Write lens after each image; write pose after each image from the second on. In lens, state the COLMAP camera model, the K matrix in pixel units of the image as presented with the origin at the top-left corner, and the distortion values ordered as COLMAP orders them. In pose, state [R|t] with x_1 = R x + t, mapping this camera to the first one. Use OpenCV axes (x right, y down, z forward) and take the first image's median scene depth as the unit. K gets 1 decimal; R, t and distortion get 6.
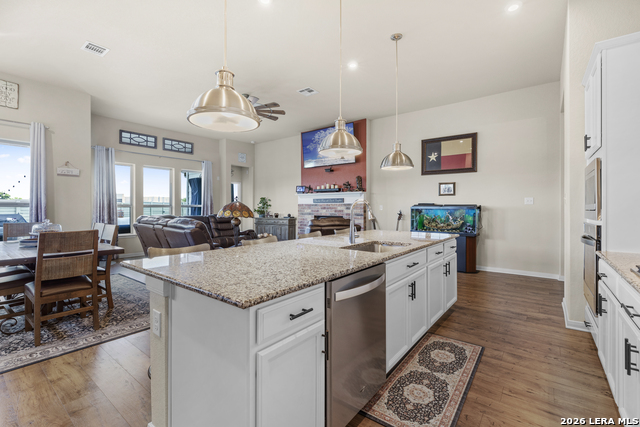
lens RADIAL K [[286.1, 0, 320.1], [0, 286.1, 210.6], [0, 0, 1]] dist [-0.000079, 0.000066]
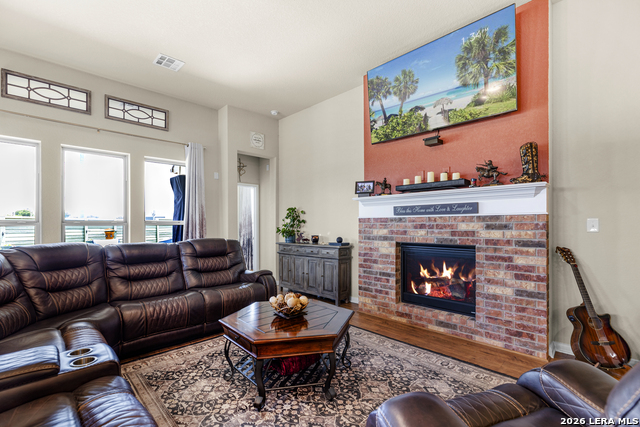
lens RADIAL K [[292.4, 0, 319.3], [0, 292.4, 223.9], [0, 0, 1]] dist [-0.000055, 0.000002]
pose [[0.990927, -0.003713, -0.134348, -0.079170], [0.001908, 0.999906, -0.013561, -0.006314], [0.134386, 0.013182, 0.990841, 0.506795]]
